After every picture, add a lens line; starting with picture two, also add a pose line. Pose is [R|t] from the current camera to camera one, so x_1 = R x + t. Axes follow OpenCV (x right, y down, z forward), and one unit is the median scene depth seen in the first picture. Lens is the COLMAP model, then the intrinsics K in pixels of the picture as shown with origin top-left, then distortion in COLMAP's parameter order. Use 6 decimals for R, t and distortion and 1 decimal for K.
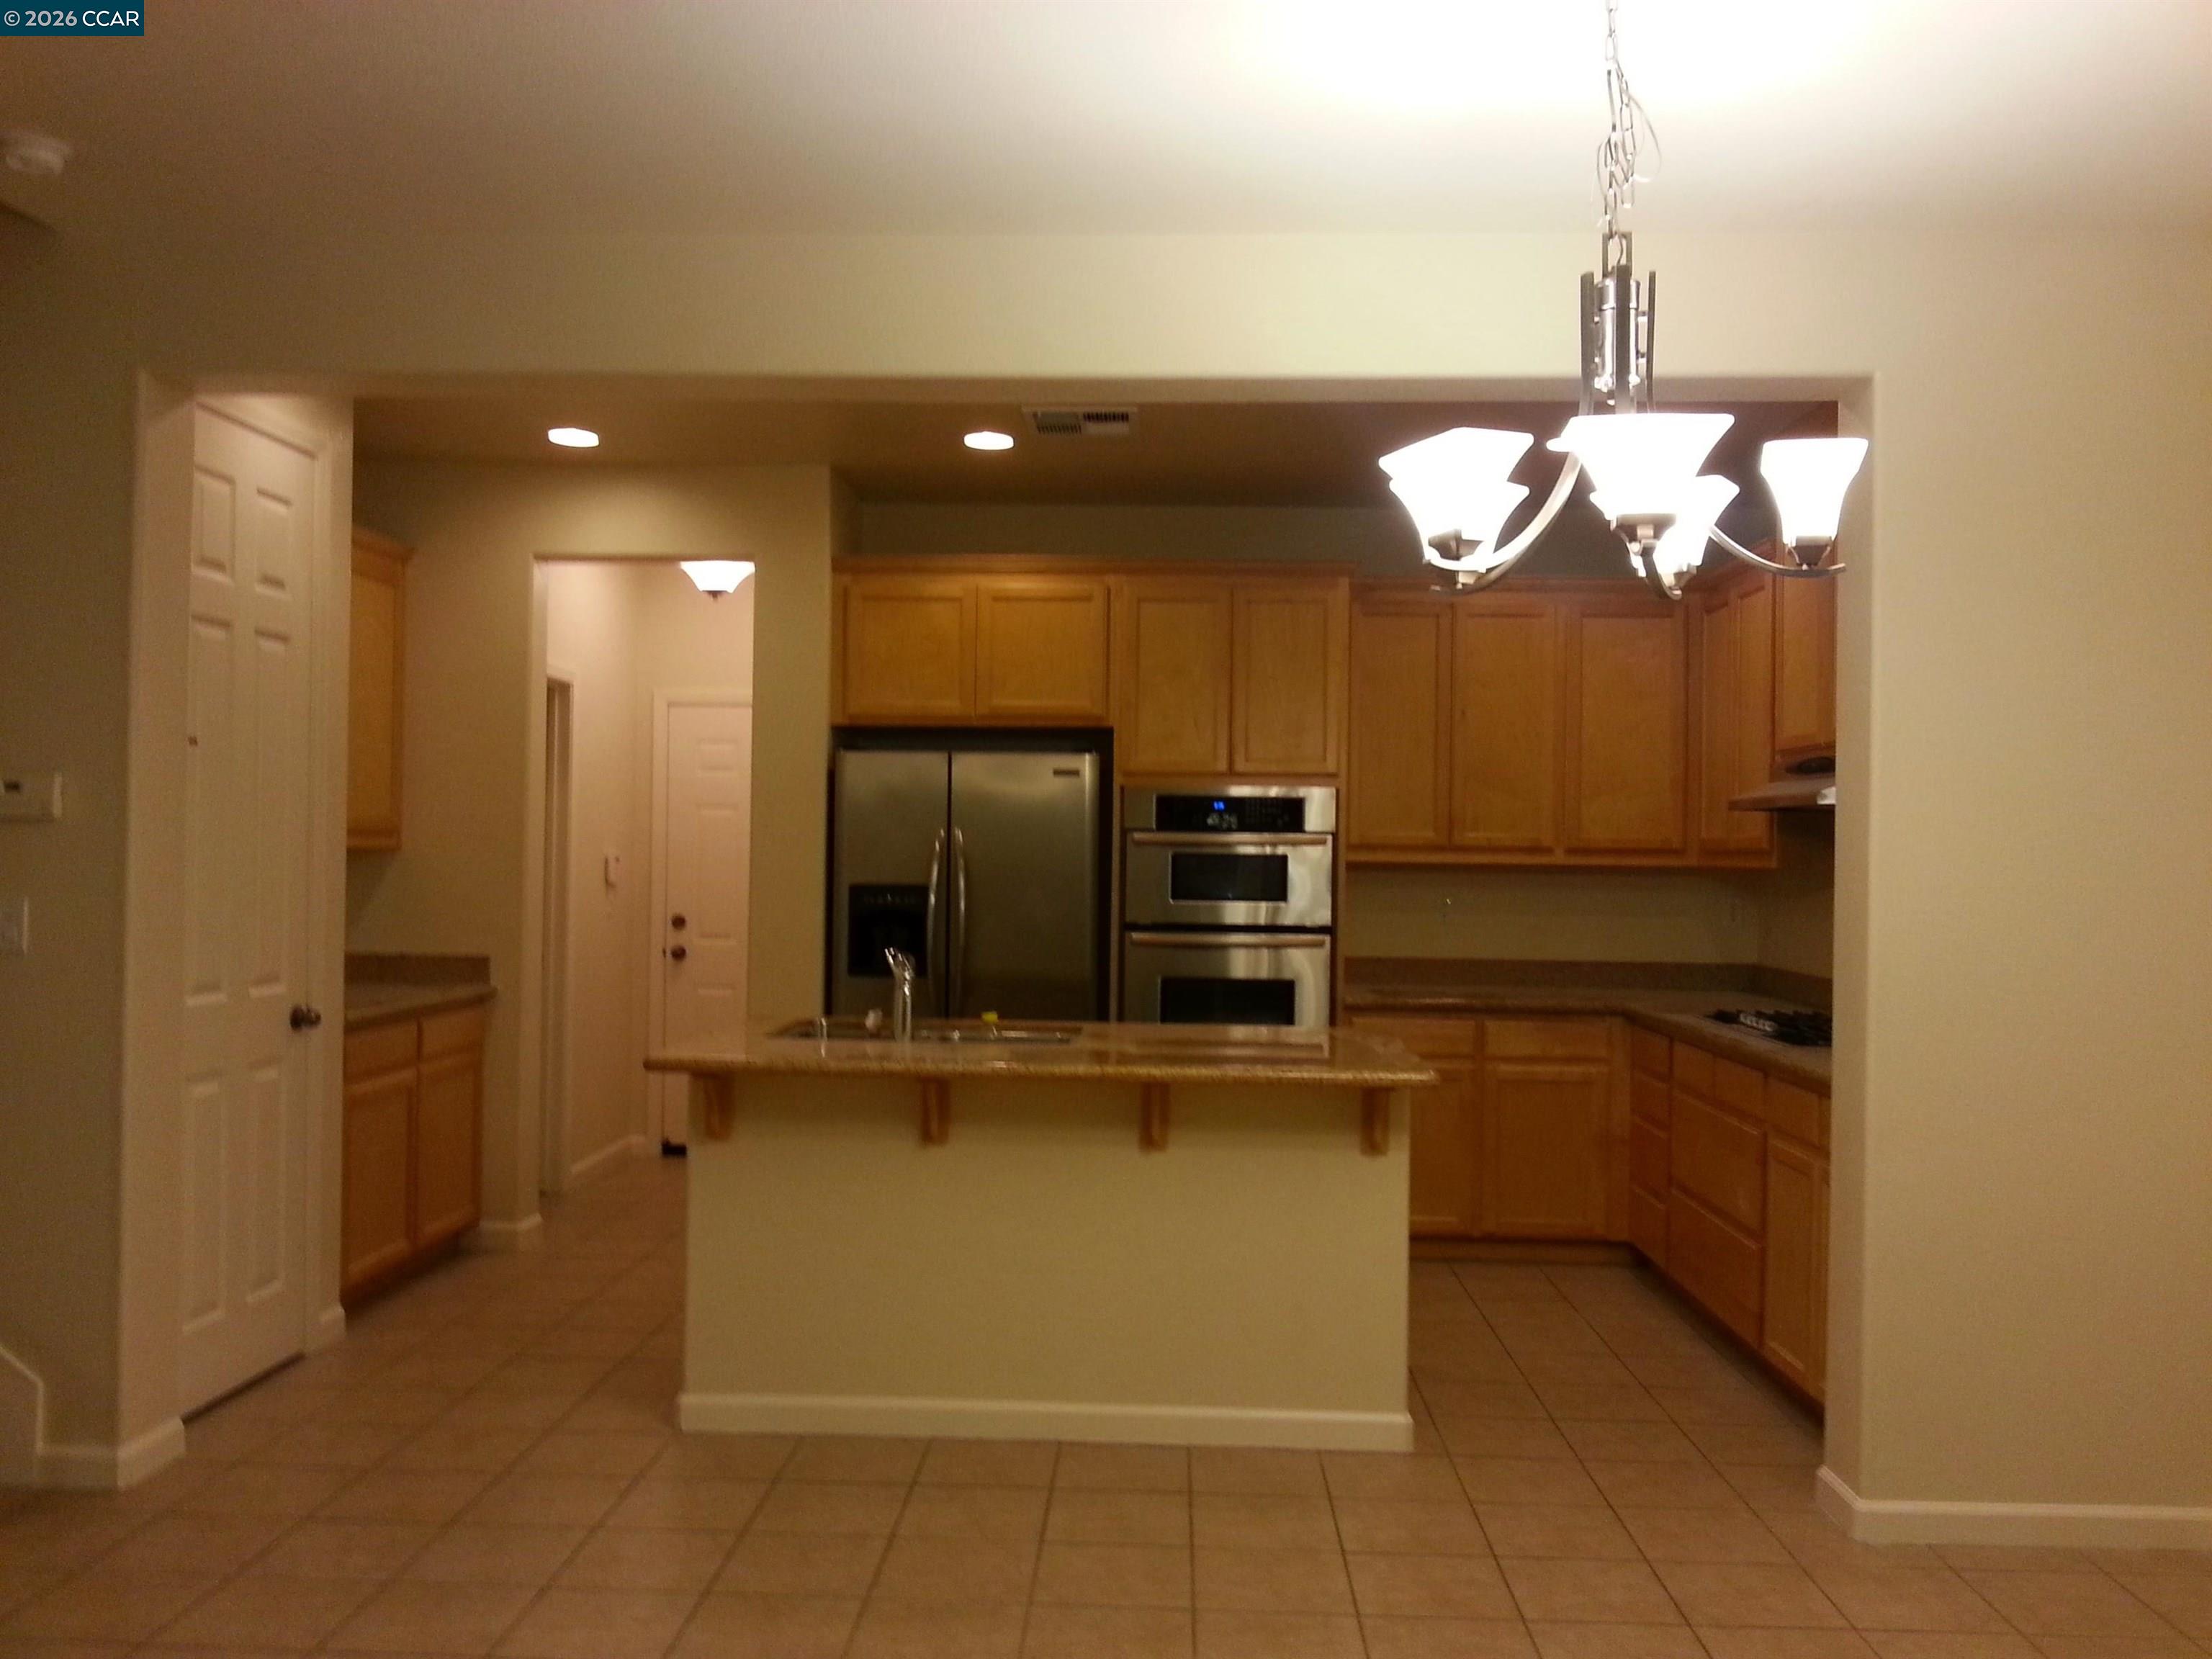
lens RADIAL K [[1824.8, 0, 1106.0], [0, 1824.8, 829.5], [0, 0, 1]] dist [-0.003900, -0.013754]
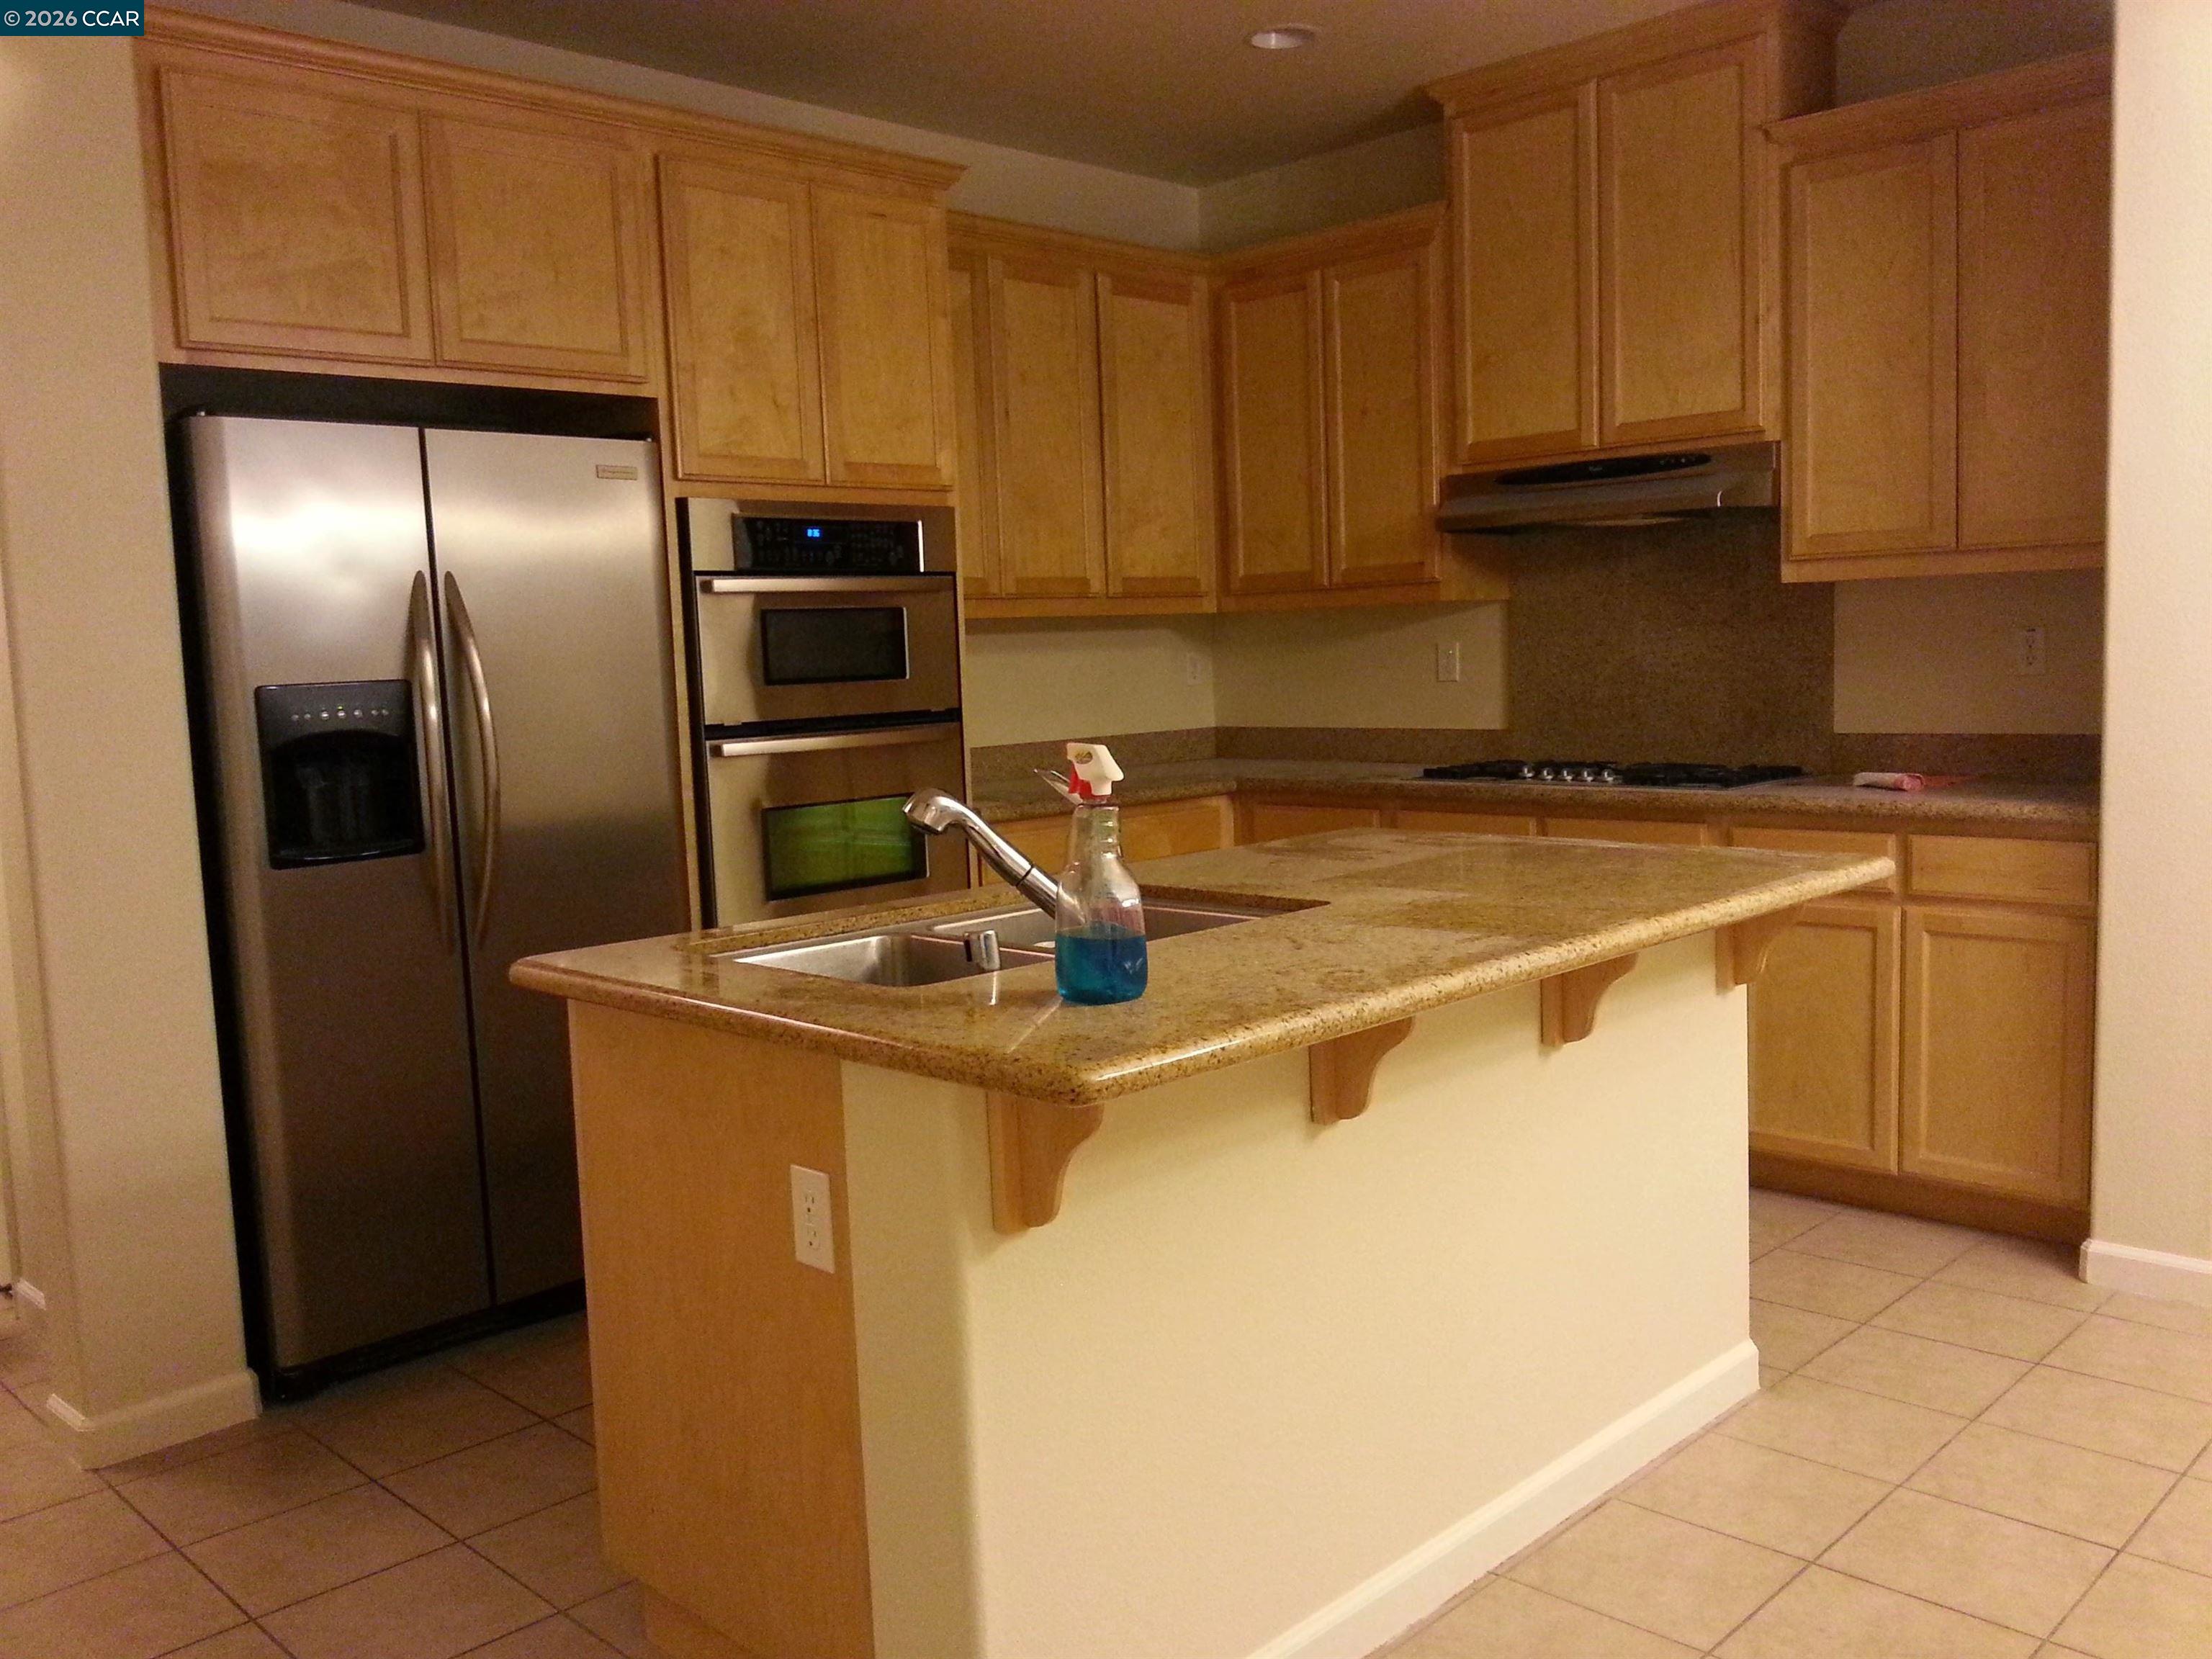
lens RADIAL K [[1840.8, 0, 1106.0], [0, 1840.8, 829.5], [0, 0, 1]] dist [0.013976, -0.044886]
pose [[0.677571, -0.114112, 0.726551, -0.378090], [0.043360, 0.992369, 0.115424, 0.021480], [-0.734178, -0.046705, 0.677348, 0.522992]]
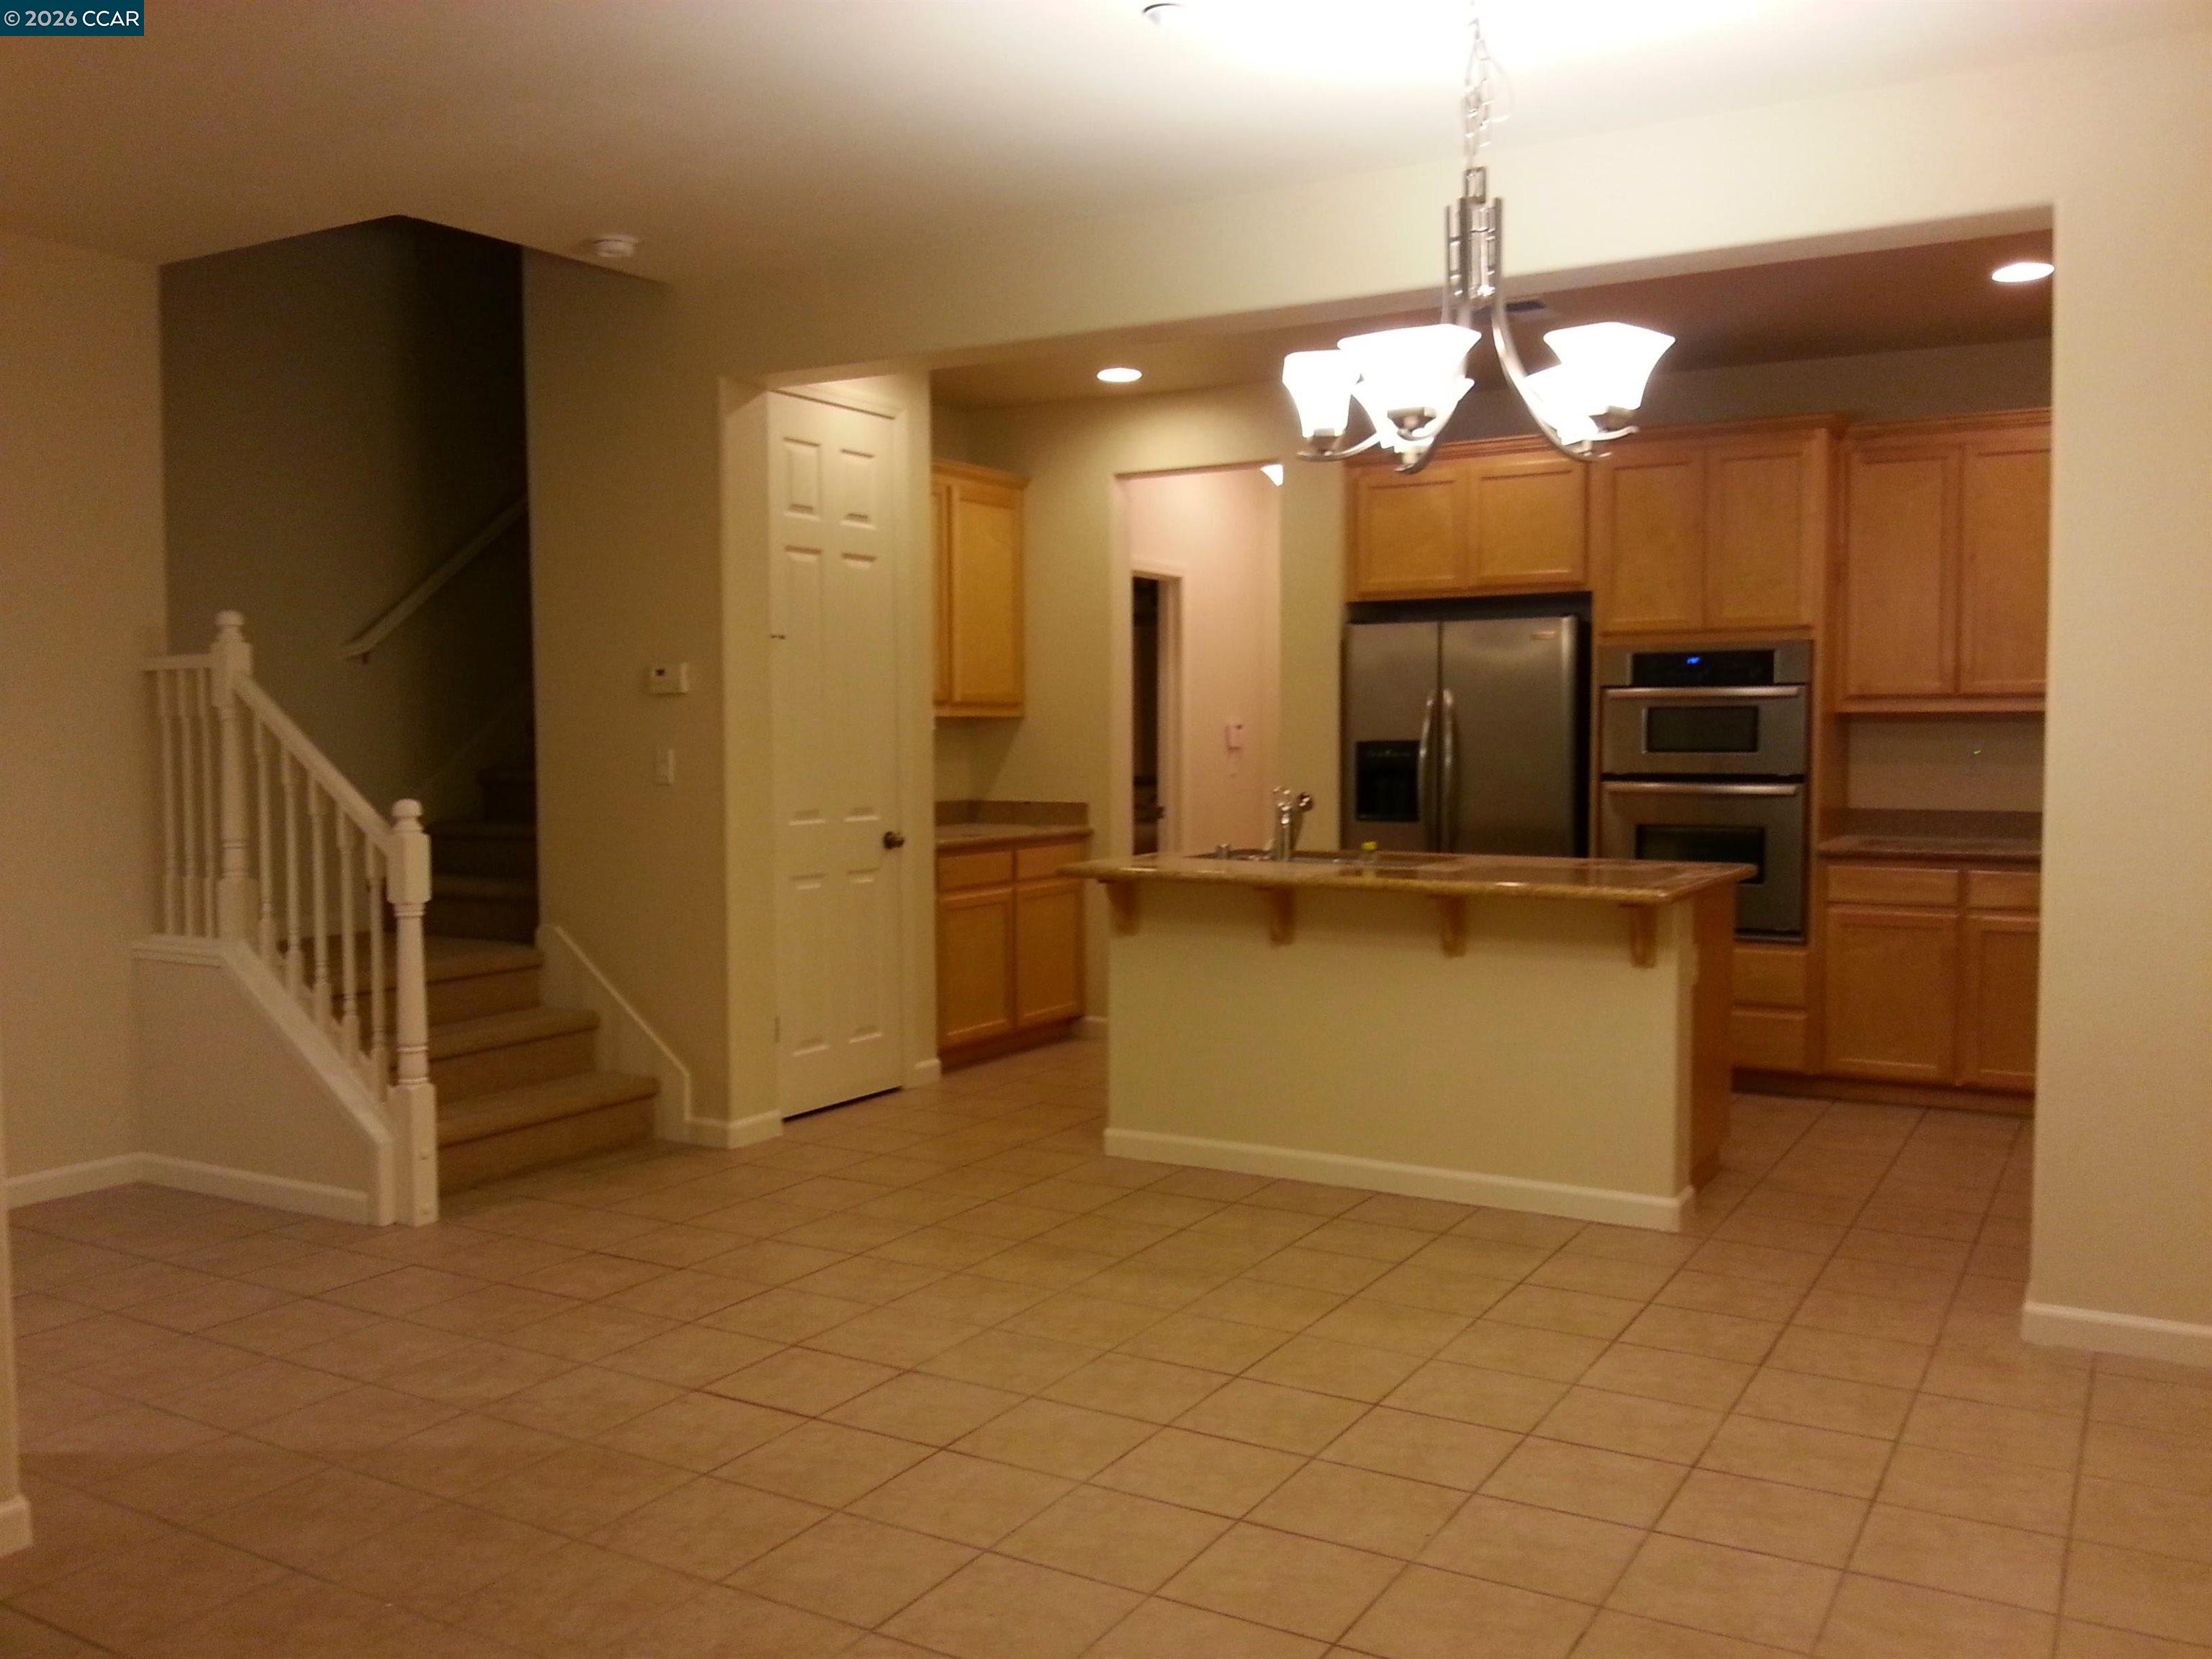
lens RADIAL K [[1840.8, 0, 1106.0], [0, 1840.8, 829.5], [0, 0, 1]] dist [0.013976, -0.044886]
pose [[0.880341, 0.008336, -0.474267, 0.290239], [0.021009, 0.998179, 0.056542, 0.018051], [0.473875, -0.059740, 0.878563, -0.103259]]
